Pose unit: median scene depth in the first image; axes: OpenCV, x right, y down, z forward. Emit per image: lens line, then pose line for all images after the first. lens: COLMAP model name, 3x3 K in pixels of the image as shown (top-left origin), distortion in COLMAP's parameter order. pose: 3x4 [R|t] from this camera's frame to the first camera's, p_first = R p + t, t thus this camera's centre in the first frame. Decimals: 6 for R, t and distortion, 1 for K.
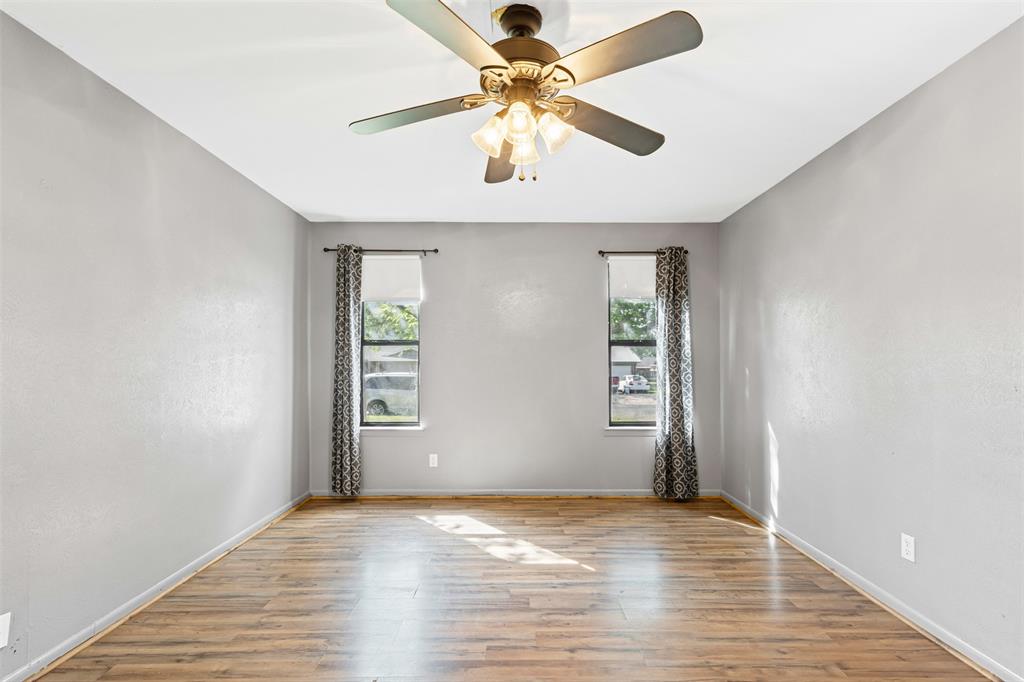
lens RADIAL K [[462.3, 0, 516.0], [0, 462.3, 350.3], [0, 0, 1]] dist [0.011131, -0.004132]
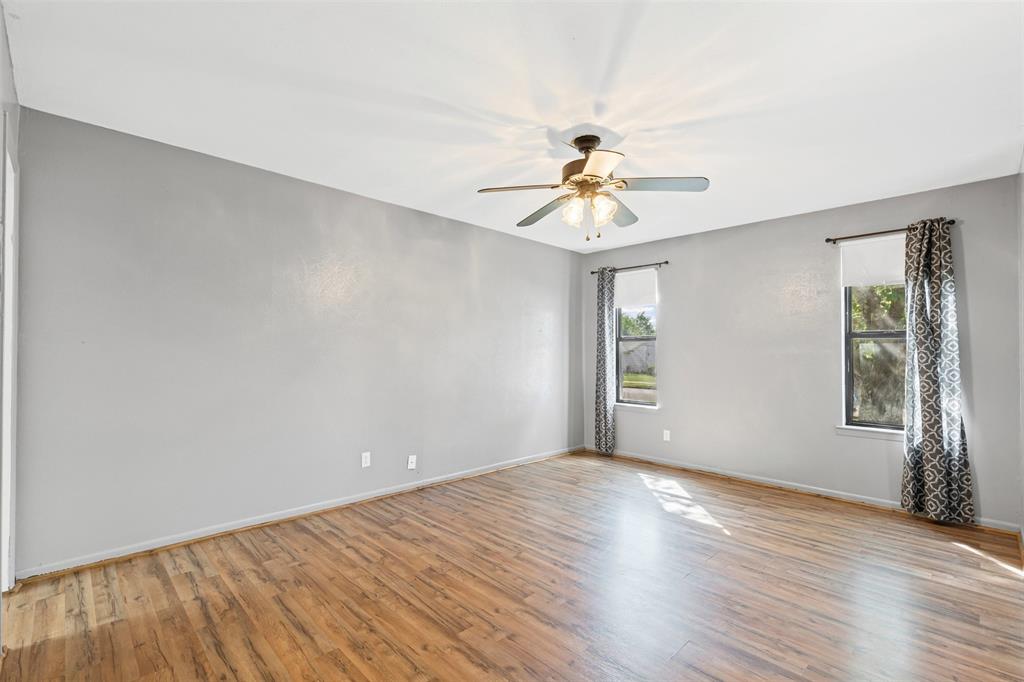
lens RADIAL K [[462.3, 0, 520.1], [0, 462.3, 339.3], [0, 0, 1]] dist [0.011131, -0.004132]
pose [[0.699270, -0.015770, -0.714683, 0.483539], [0.010687, 0.999876, -0.011606, -0.004351], [0.714777, 0.000477, 0.699352, -0.139898]]
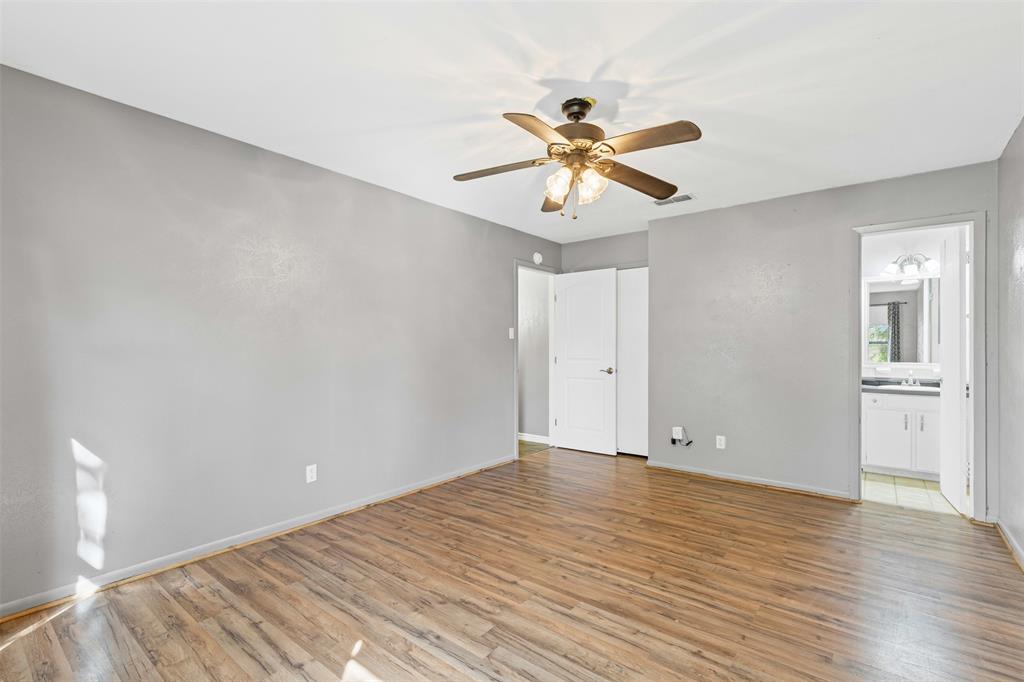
lens RADIAL K [[462.3, 0, 517.9], [0, 462.3, 345.5], [0, 0, 1]] dist [0.011131, -0.004132]
pose [[-0.779171, -0.000322, 0.626812, -0.357137], [-0.015911, 0.999688, -0.019264, 0.023373], [-0.626610, -0.024983, -0.778932, 1.071860]]
